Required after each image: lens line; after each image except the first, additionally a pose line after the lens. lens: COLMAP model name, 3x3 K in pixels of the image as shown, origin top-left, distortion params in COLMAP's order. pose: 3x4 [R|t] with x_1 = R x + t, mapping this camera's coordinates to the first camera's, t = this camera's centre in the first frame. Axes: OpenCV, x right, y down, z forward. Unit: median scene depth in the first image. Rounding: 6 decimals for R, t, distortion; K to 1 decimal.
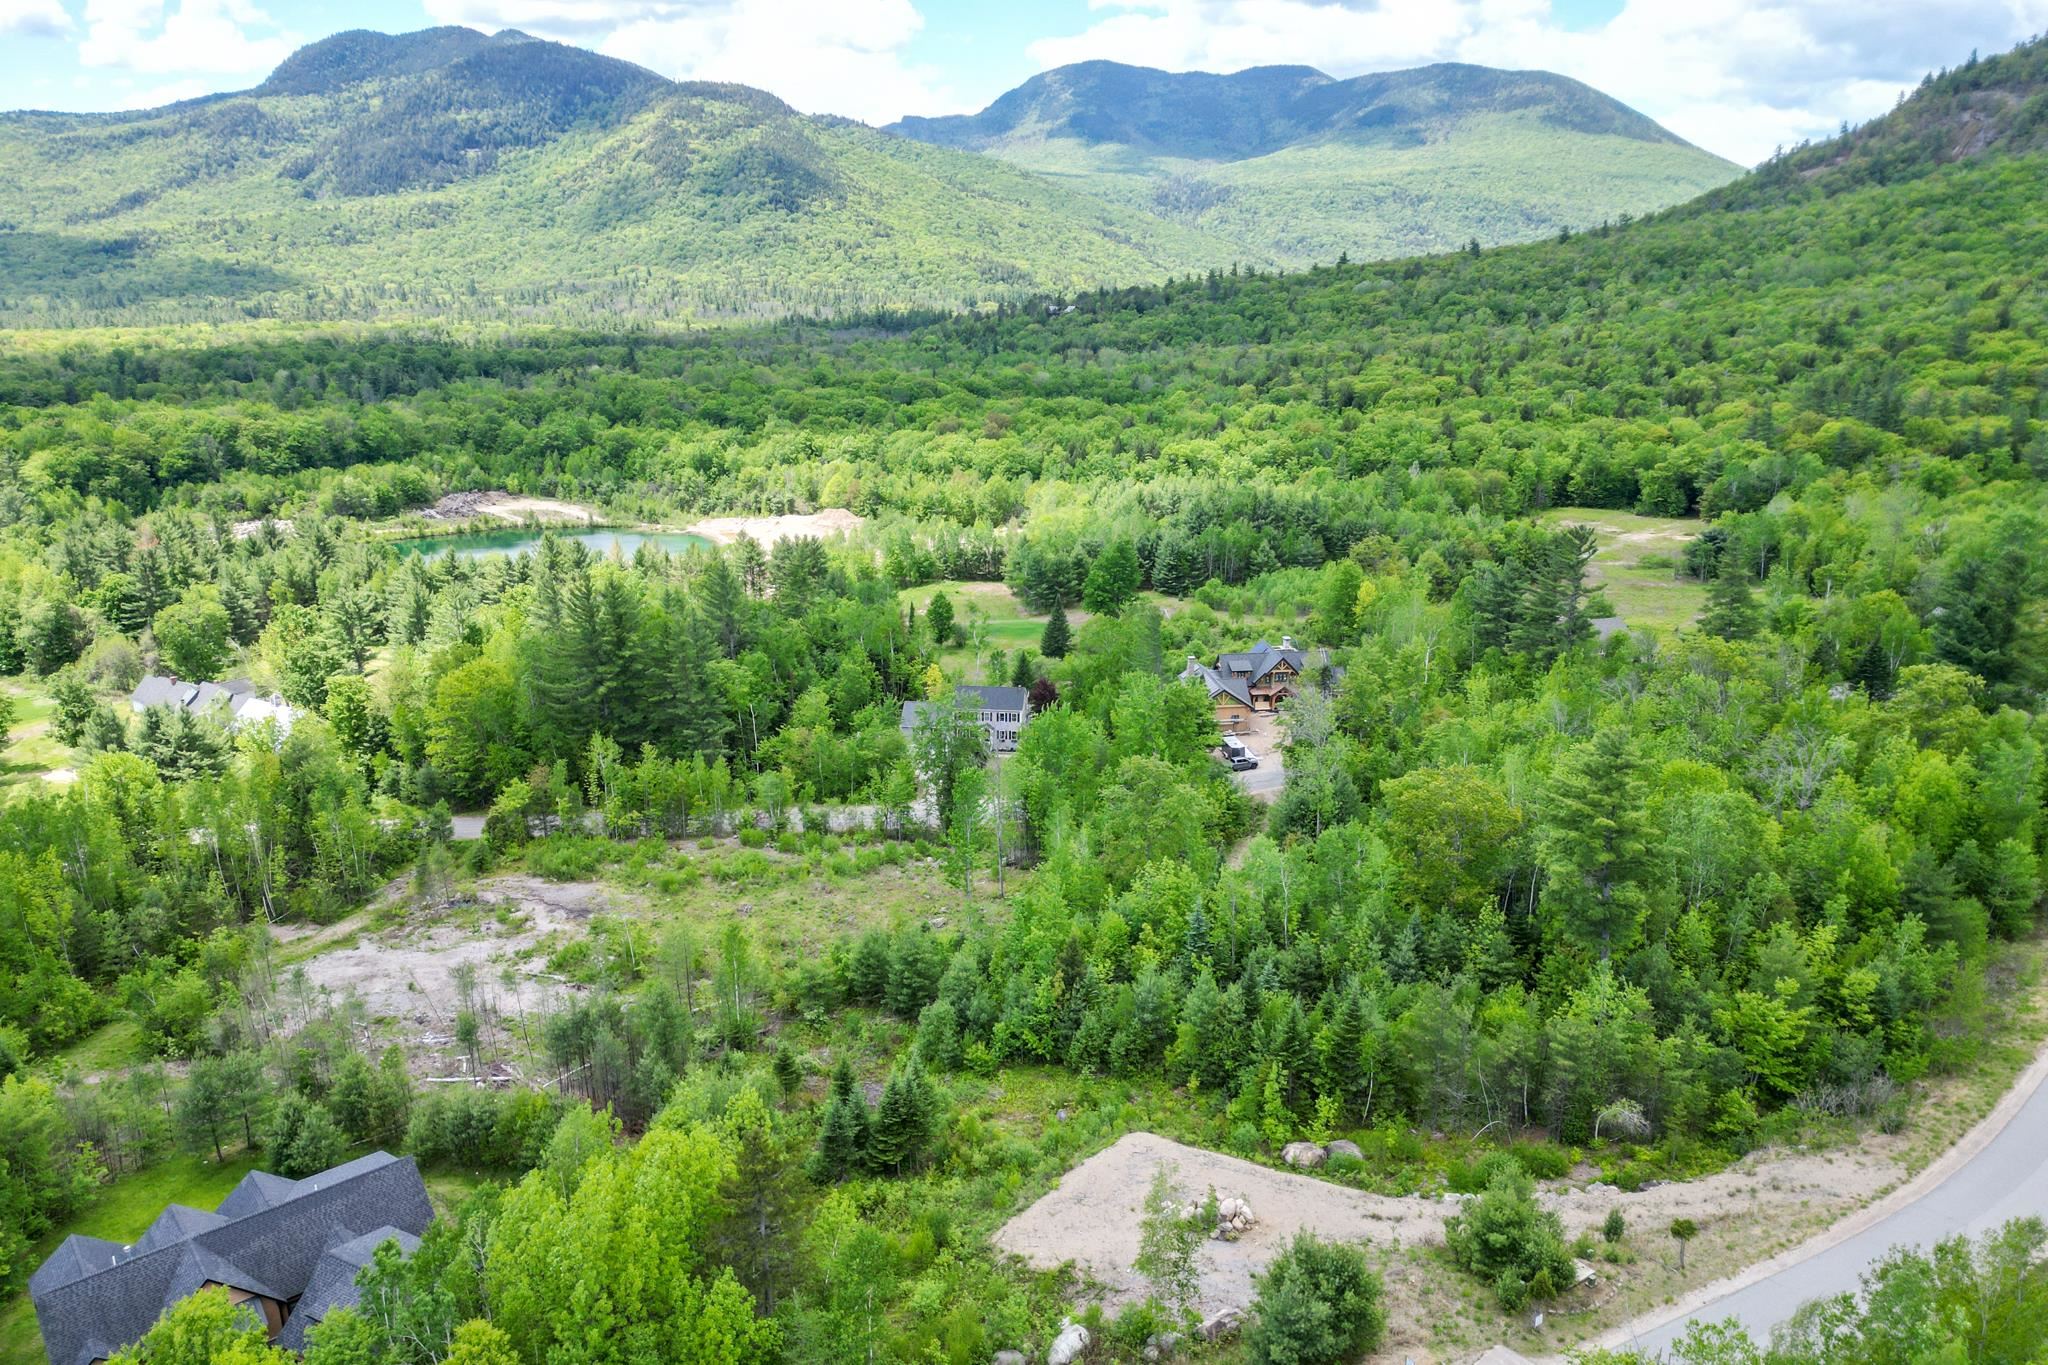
lens RADIAL K [[1446.5, 0, 1023.7], [0, 1446.5, 685.2], [0, 0, 1]] dist [0.084765, -0.097244]
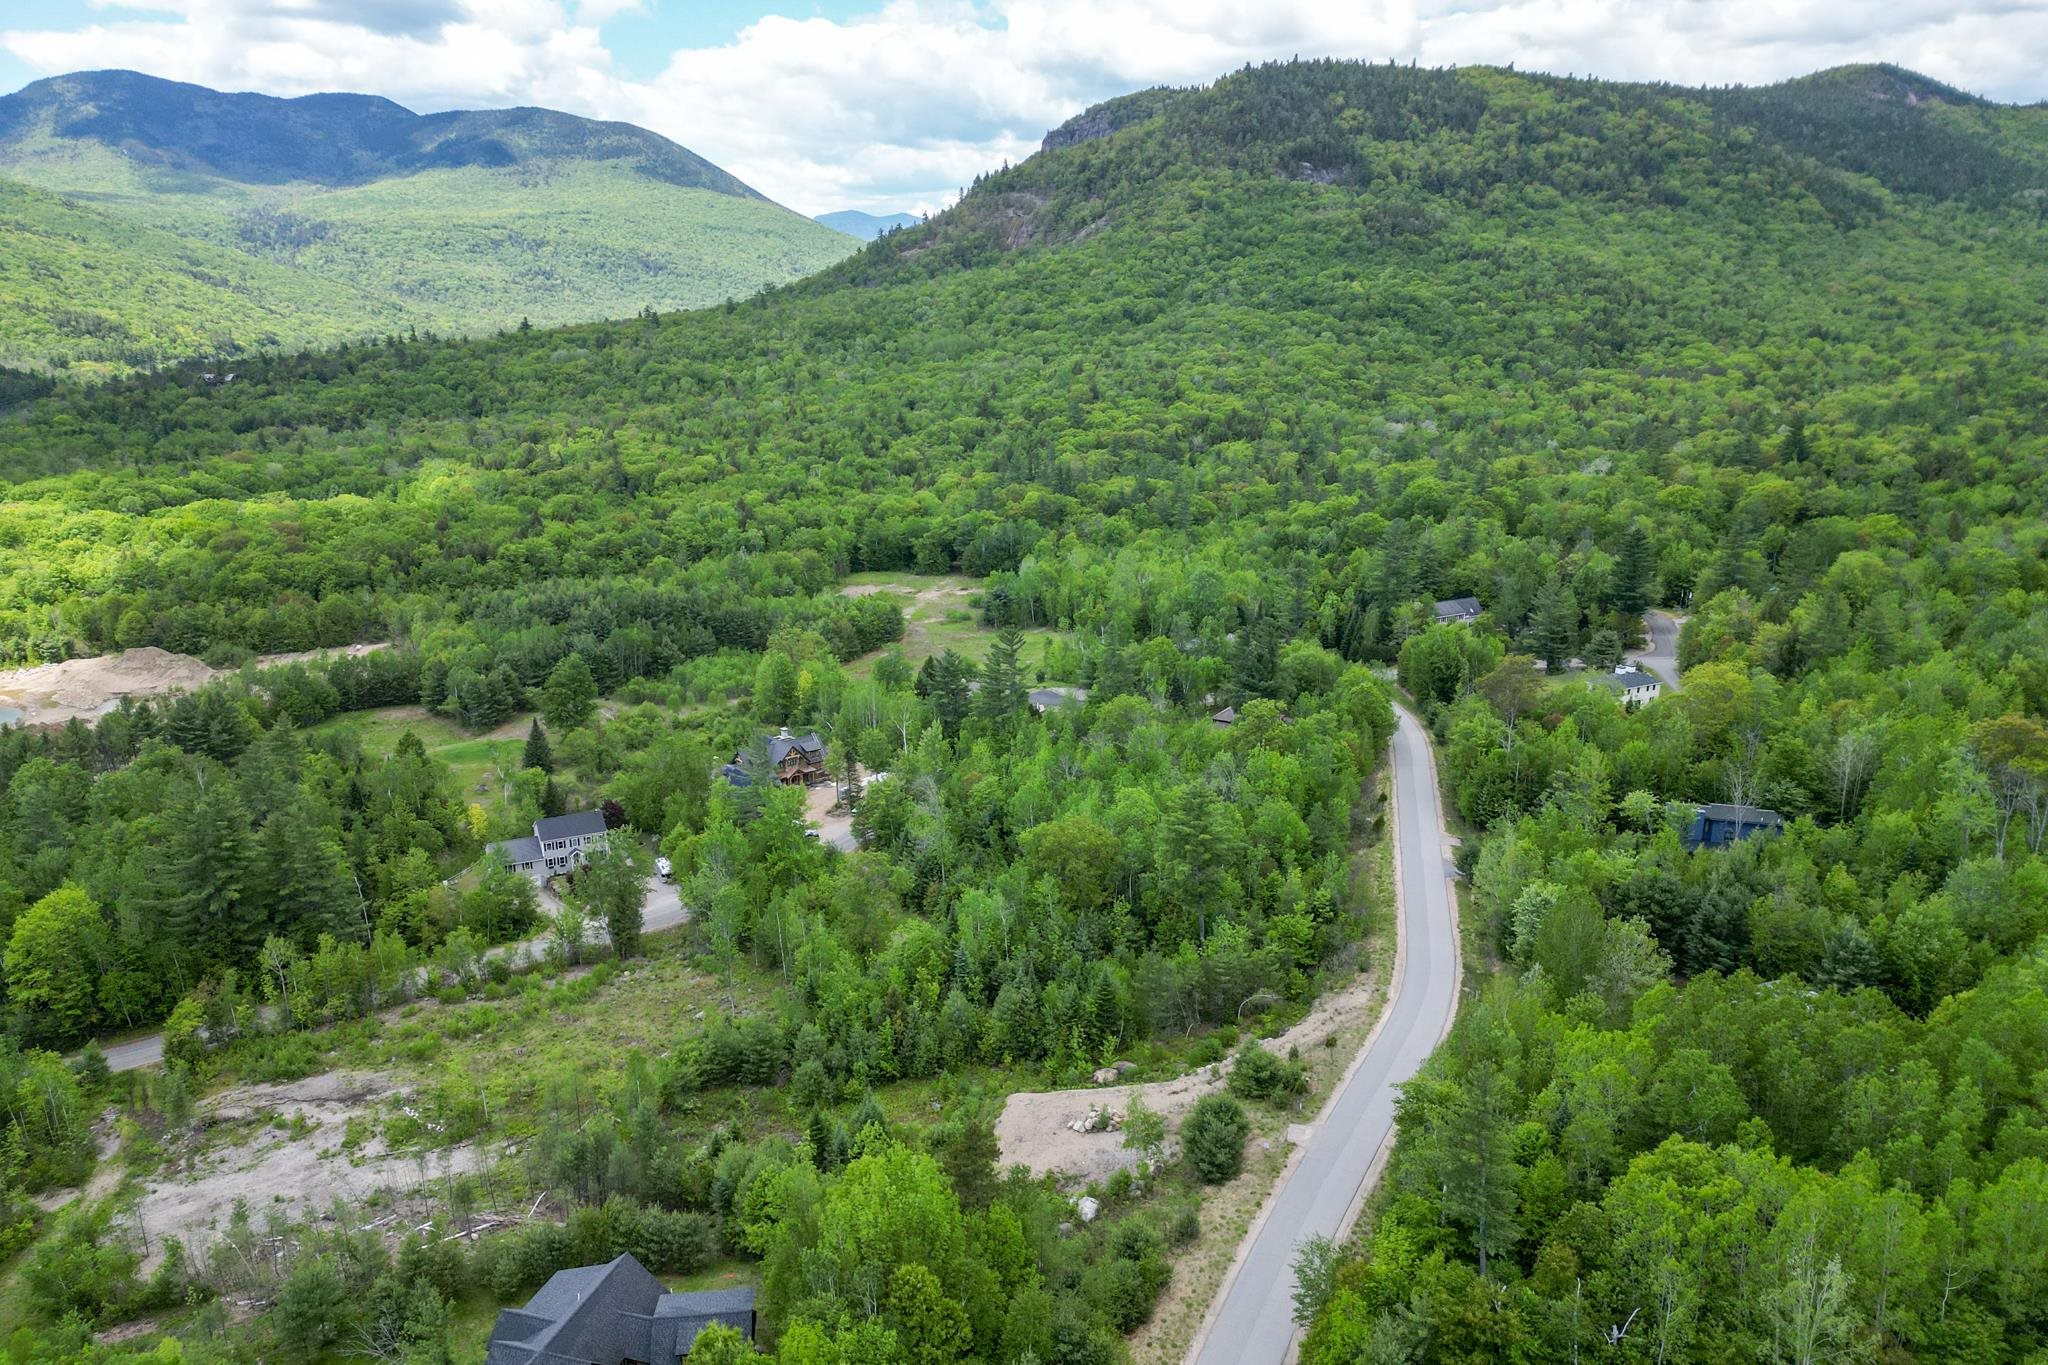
lens RADIAL K [[1446.5, 0, 1023.7], [0, 1446.5, 685.2], [0, 0, 1]] dist [0.084765, -0.097244]
pose [[0.833492, -0.142464, 0.533849, -0.120348], [0.151159, 0.988122, 0.027688, -0.029182], [-0.531452, 0.057618, 0.845126, -0.060109]]
